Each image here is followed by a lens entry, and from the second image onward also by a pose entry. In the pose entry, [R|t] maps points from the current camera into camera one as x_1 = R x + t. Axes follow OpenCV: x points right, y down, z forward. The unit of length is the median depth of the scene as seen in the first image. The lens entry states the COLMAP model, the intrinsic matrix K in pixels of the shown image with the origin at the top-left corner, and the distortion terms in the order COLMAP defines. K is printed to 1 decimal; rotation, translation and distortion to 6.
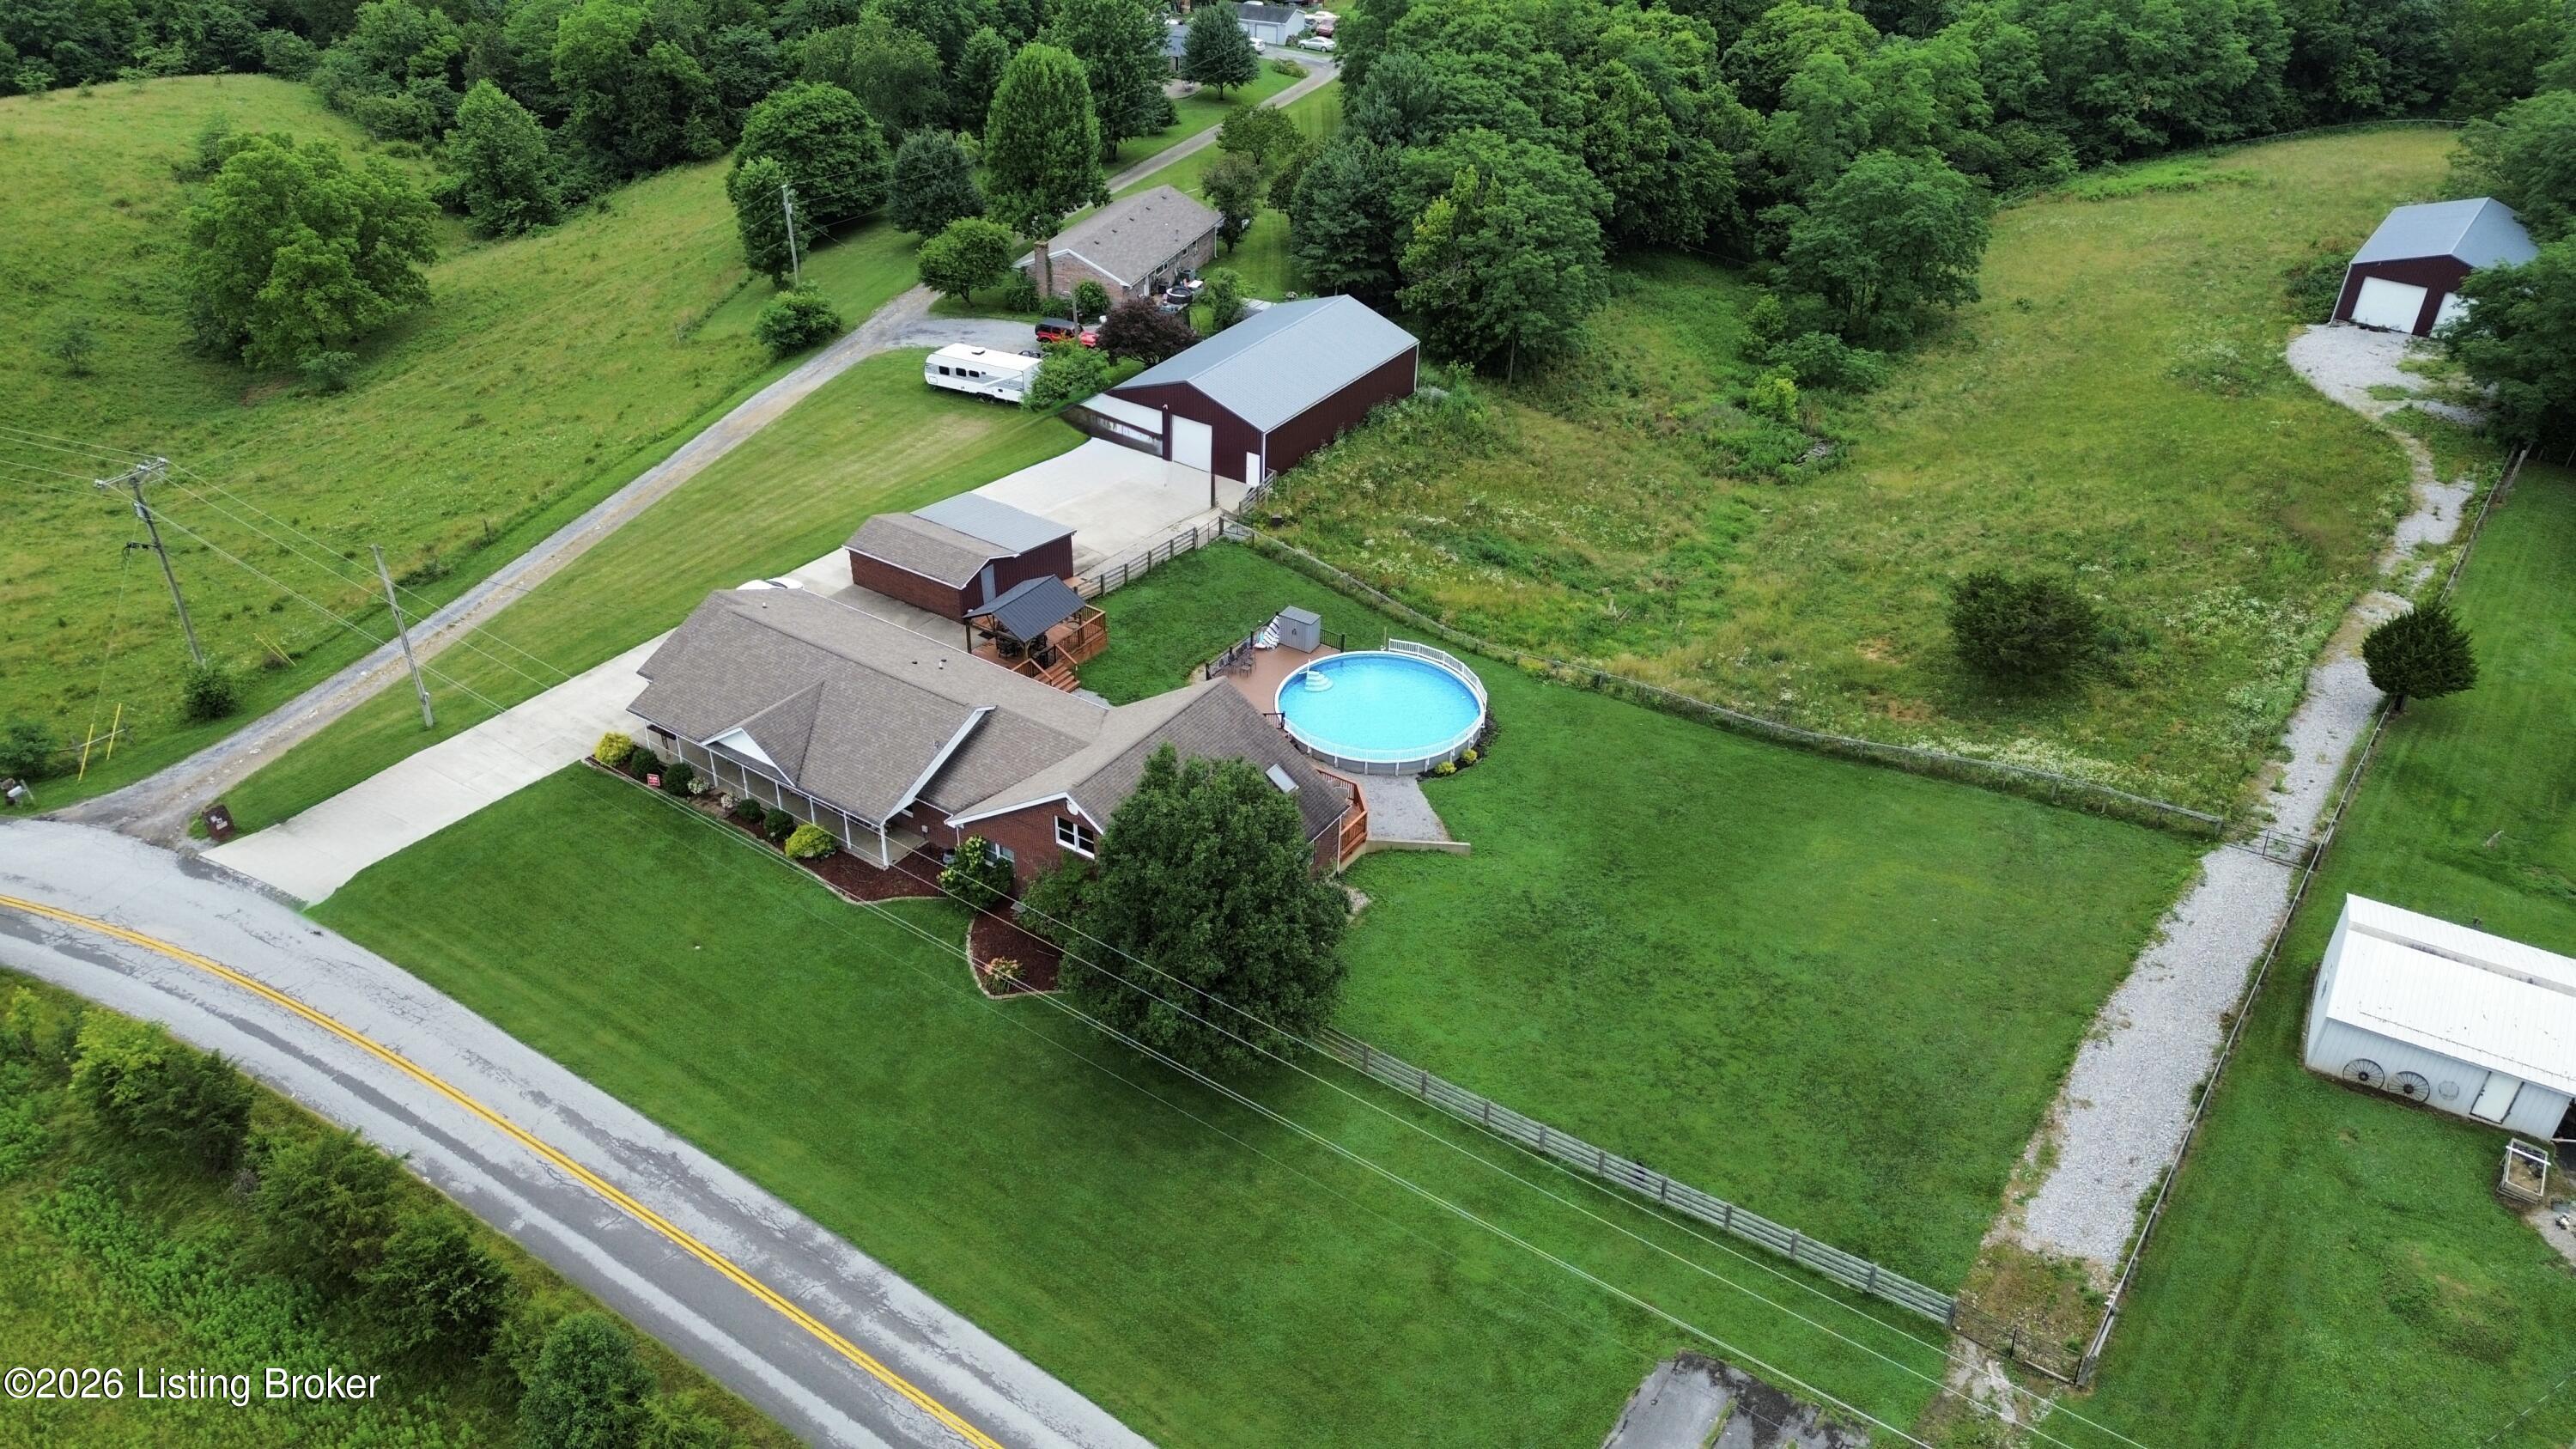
lens RADIAL K [[1825.4, 0, 1297.2], [0, 1825.4, 722.4], [0, 0, 1]] dist [0.080740, -0.077119]
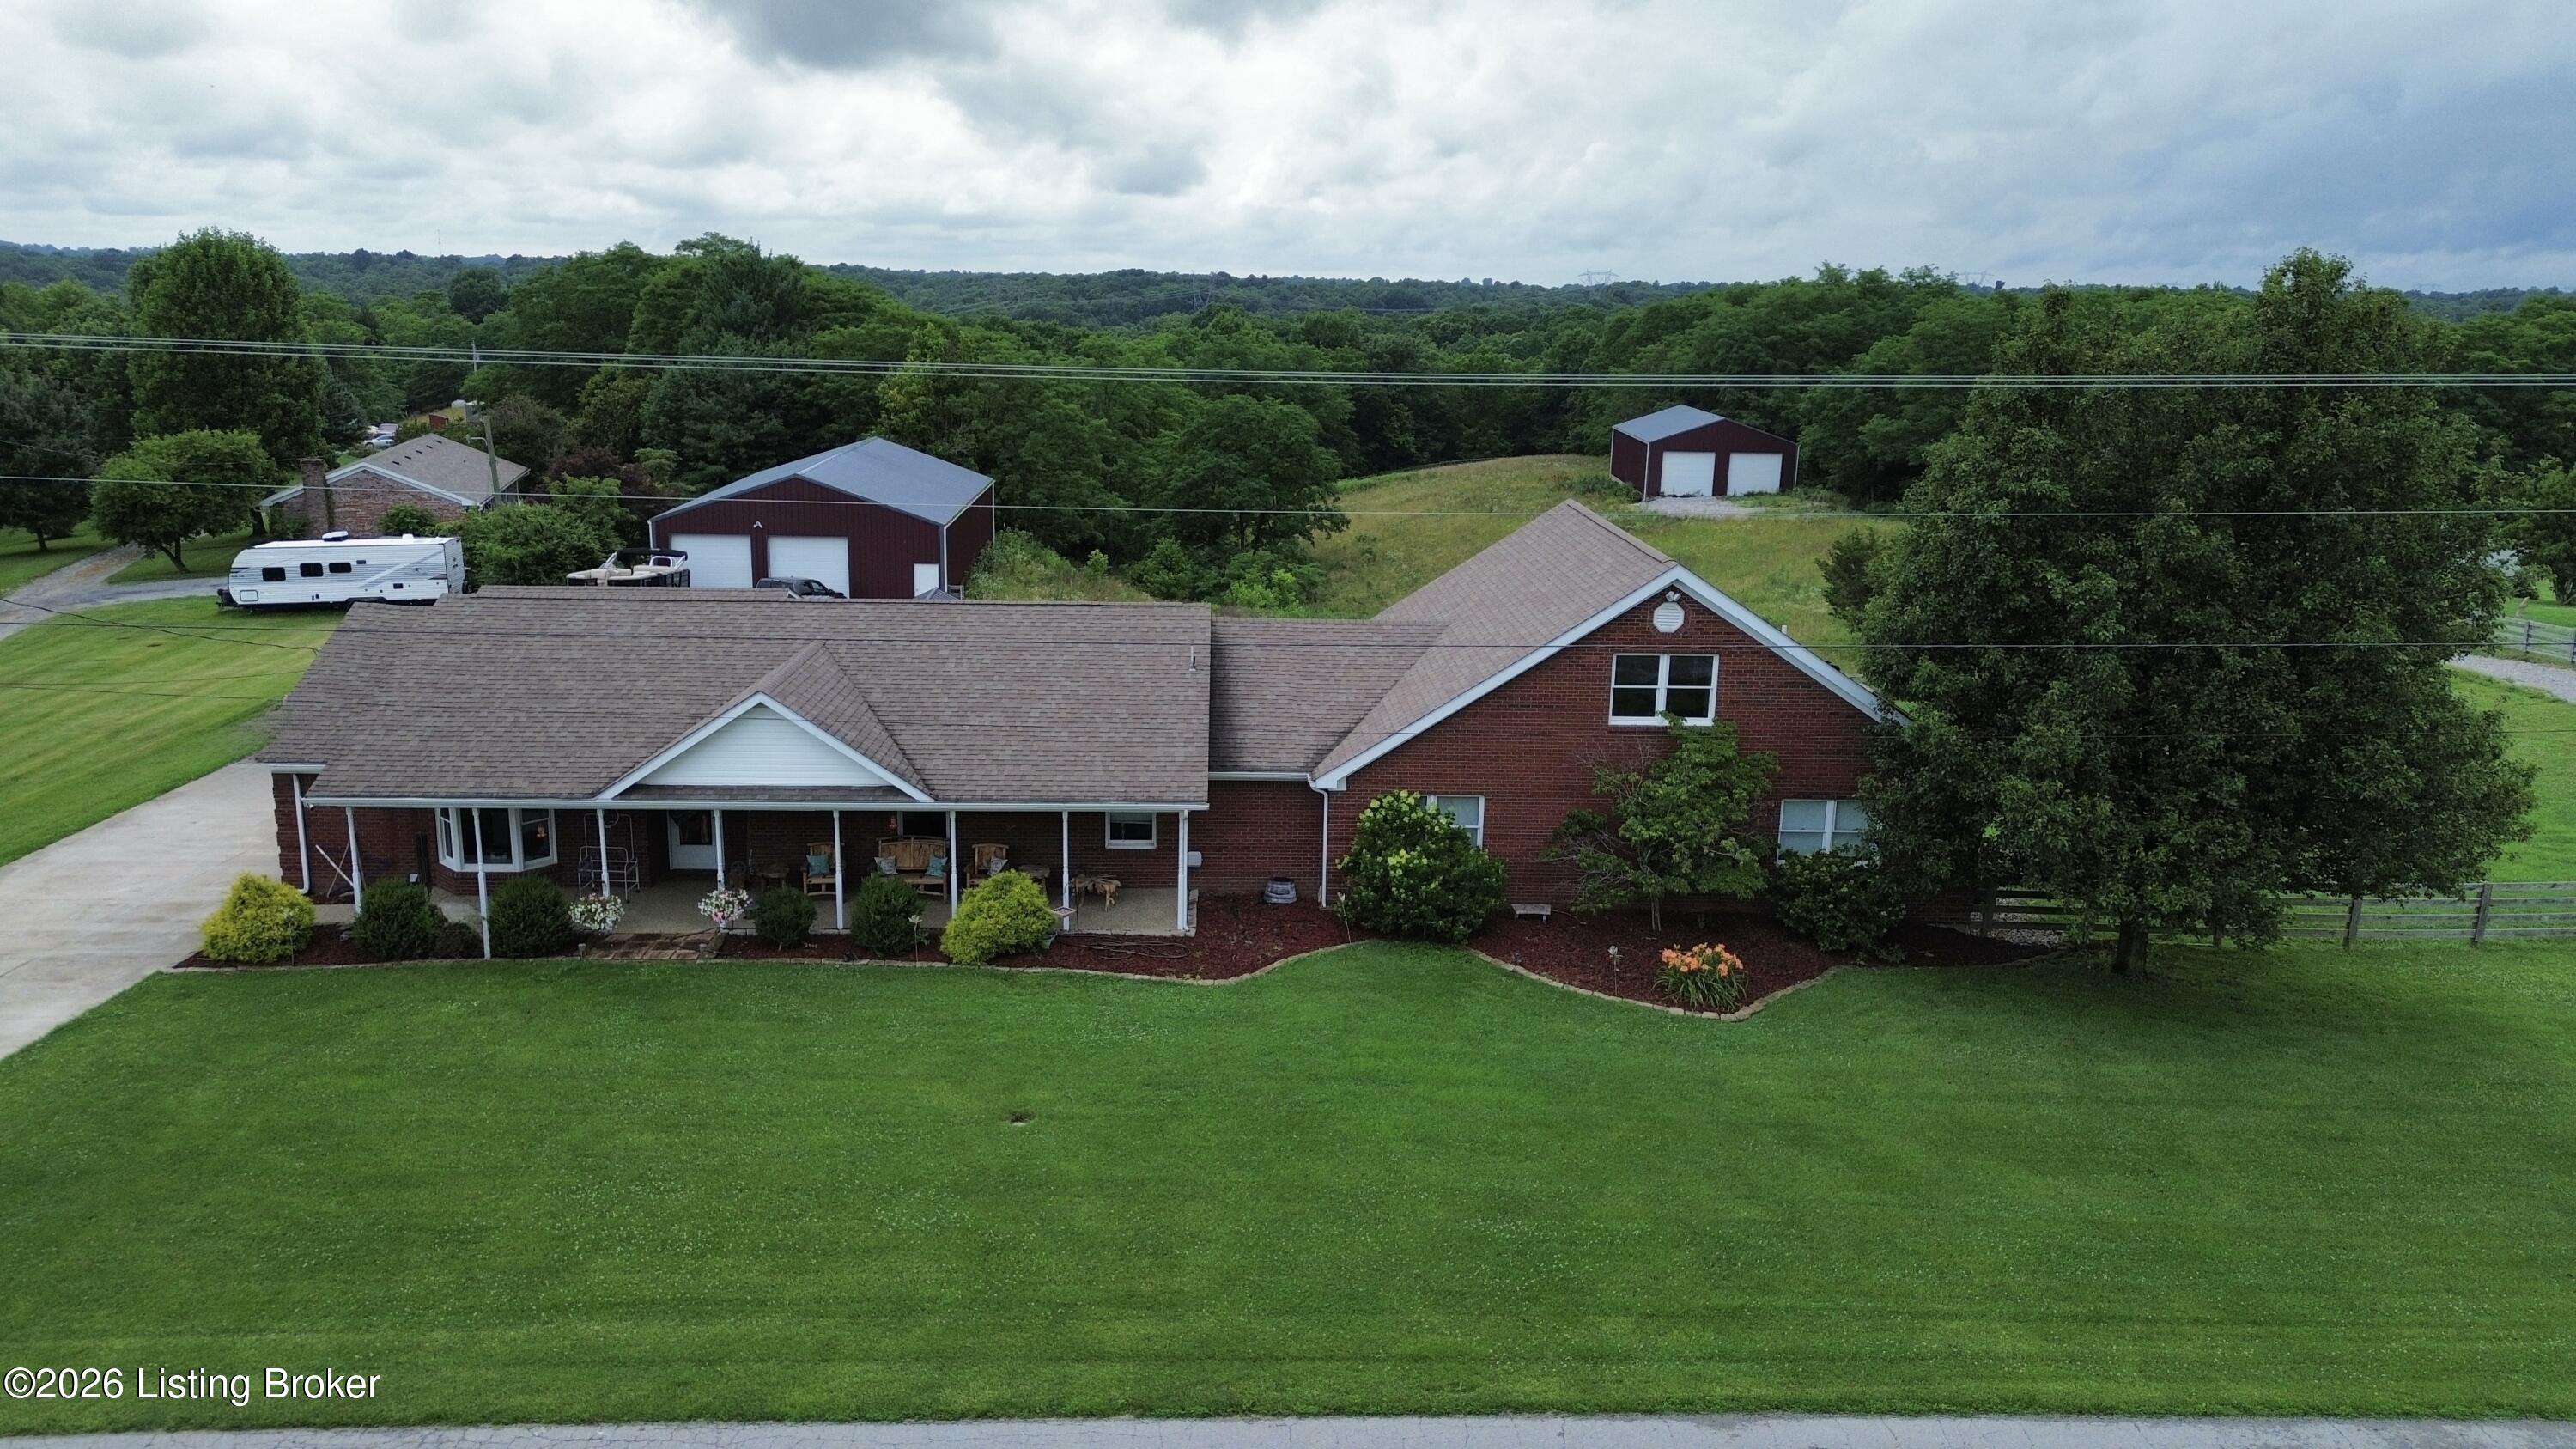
lens RADIAL K [[1811.9, 0, 1281.0], [0, 1811.9, 719.2], [0, 0, 1]] dist [0.124650, -0.136395]
pose [[0.814761, -0.139172, 0.562846, -0.257555], [0.310344, 0.924672, -0.220607, 0.078434], [-0.489746, 0.354418, 0.796578, 0.366618]]
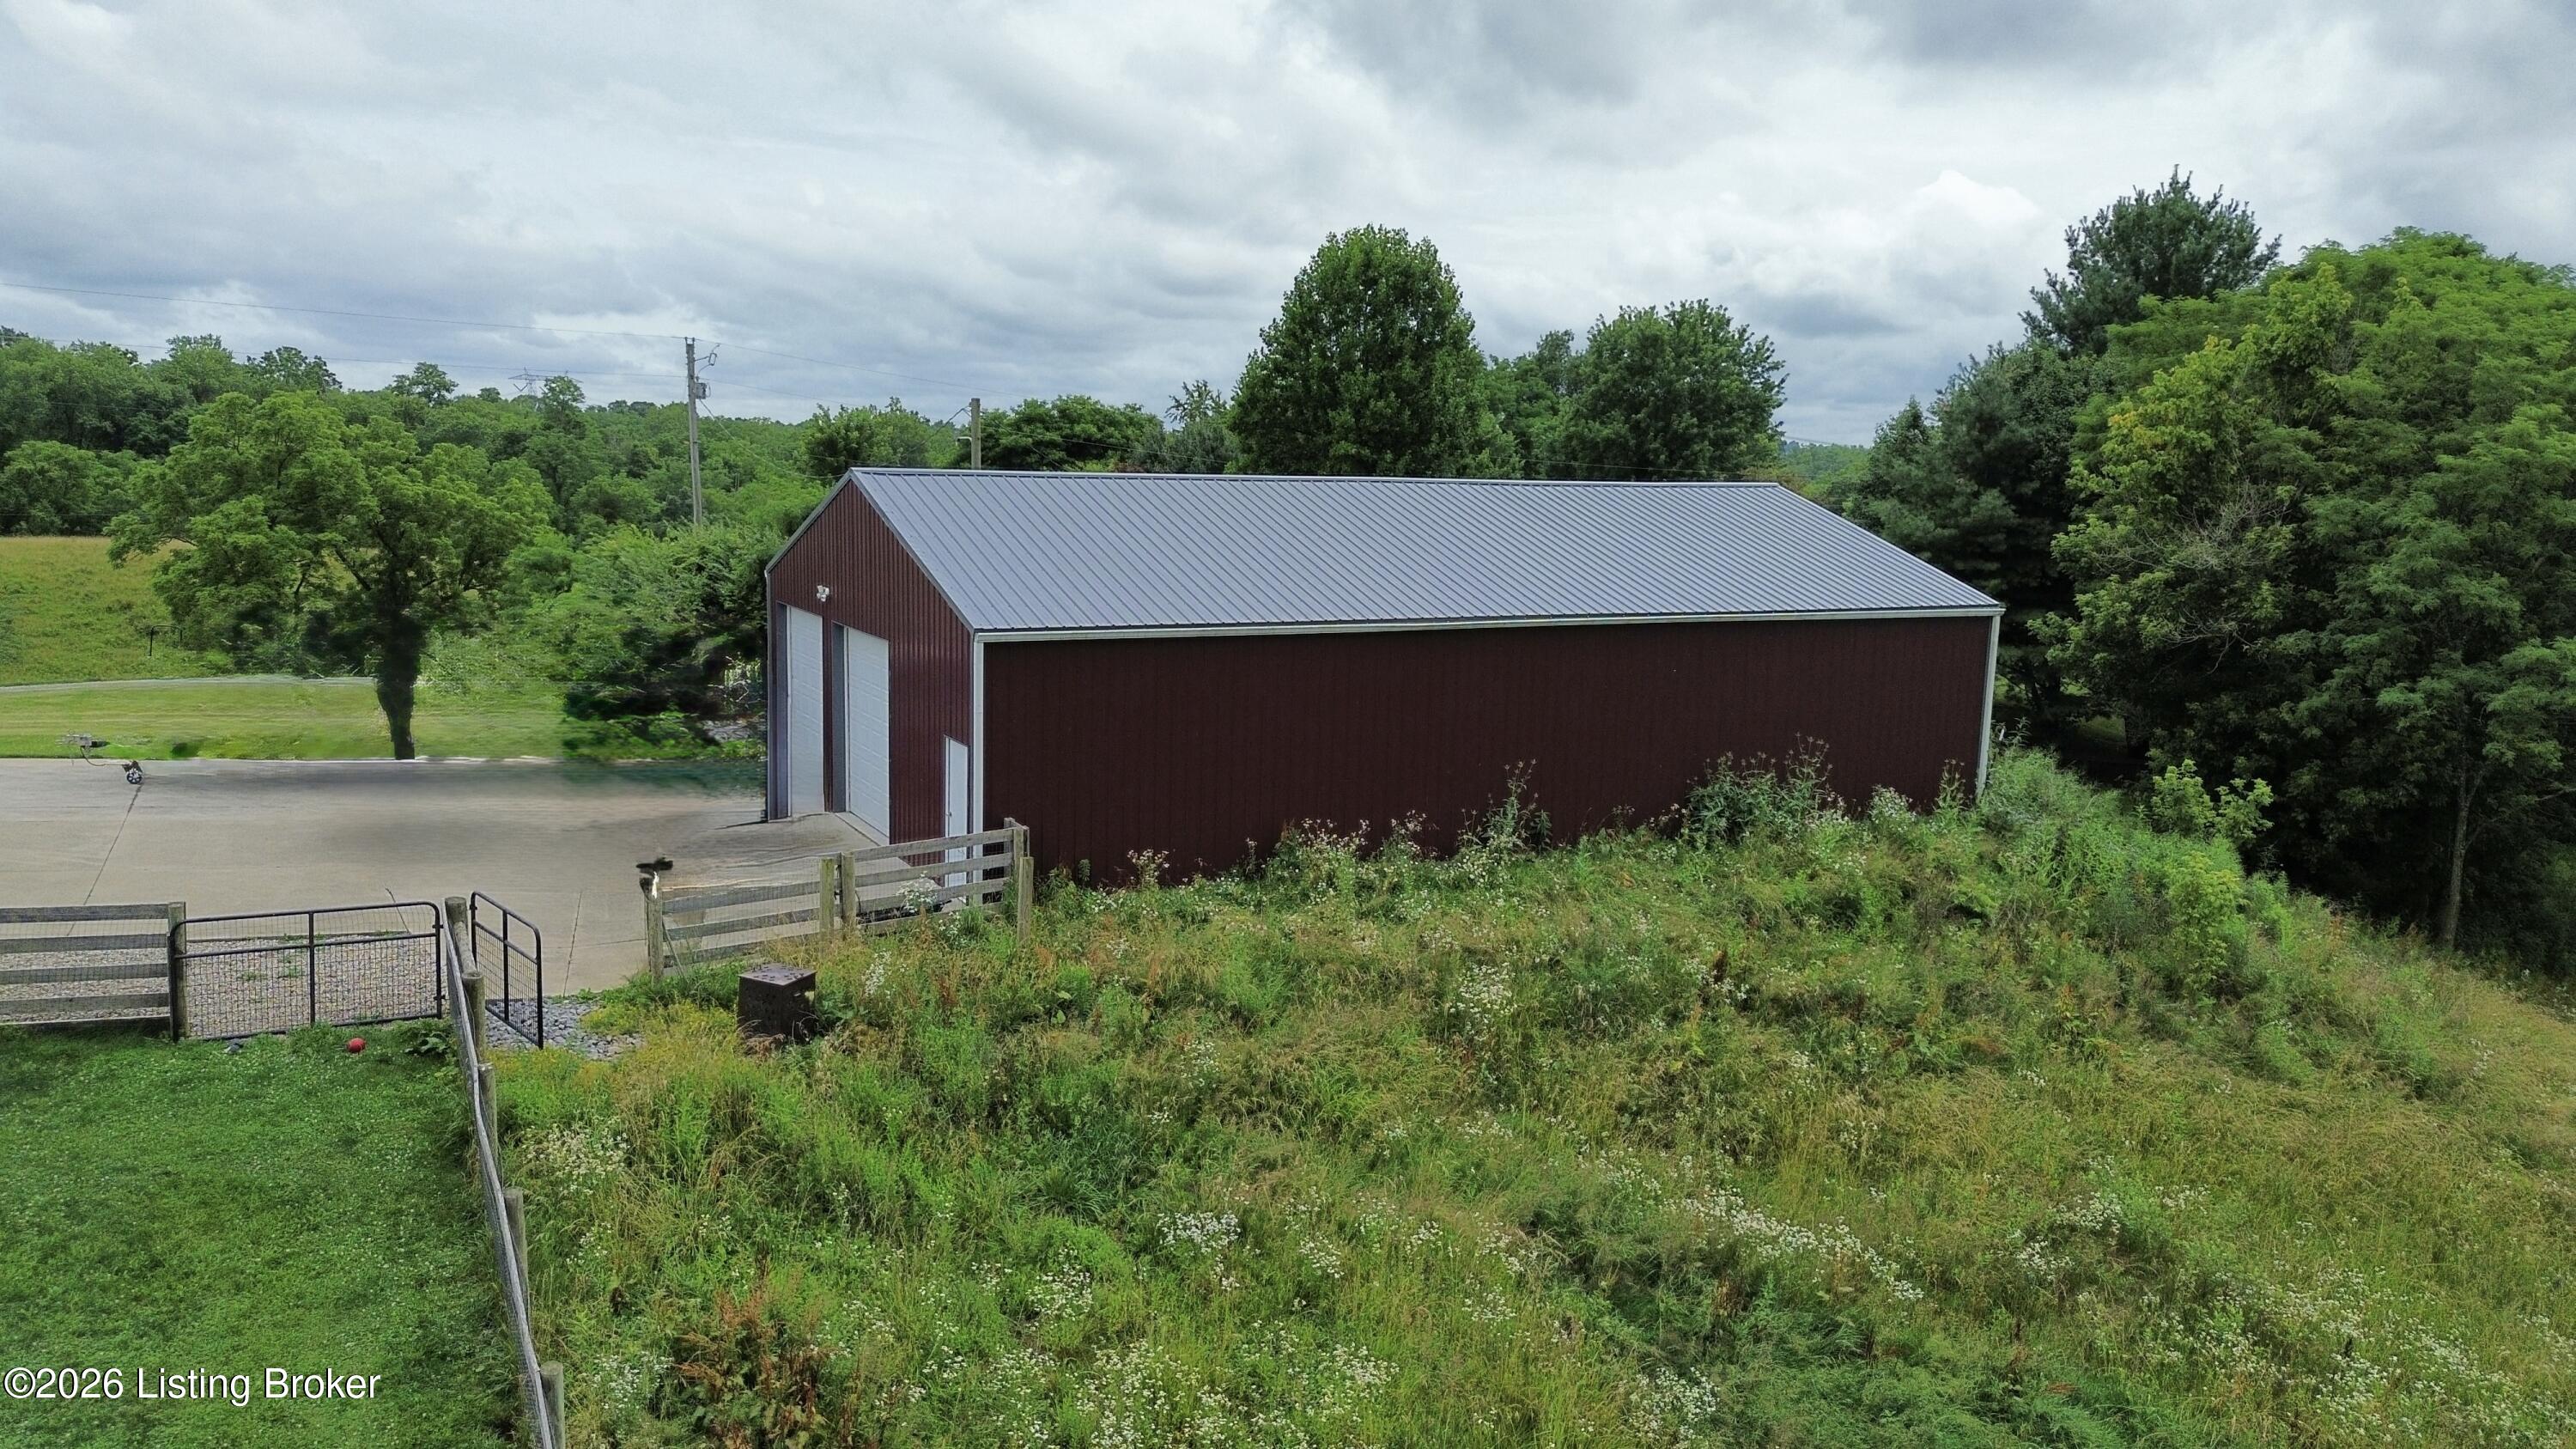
lens RADIAL K [[1826.4, 0, 1288.0], [0, 1826.4, 724.5], [0, 0, 1]] dist [0.076145, -0.072439]
pose [[0.877601, 0.071283, -0.474062, 0.098303], [-0.262172, 0.899267, -0.350122, -0.070762], [0.401351, 0.431553, 0.807886, 0.717319]]
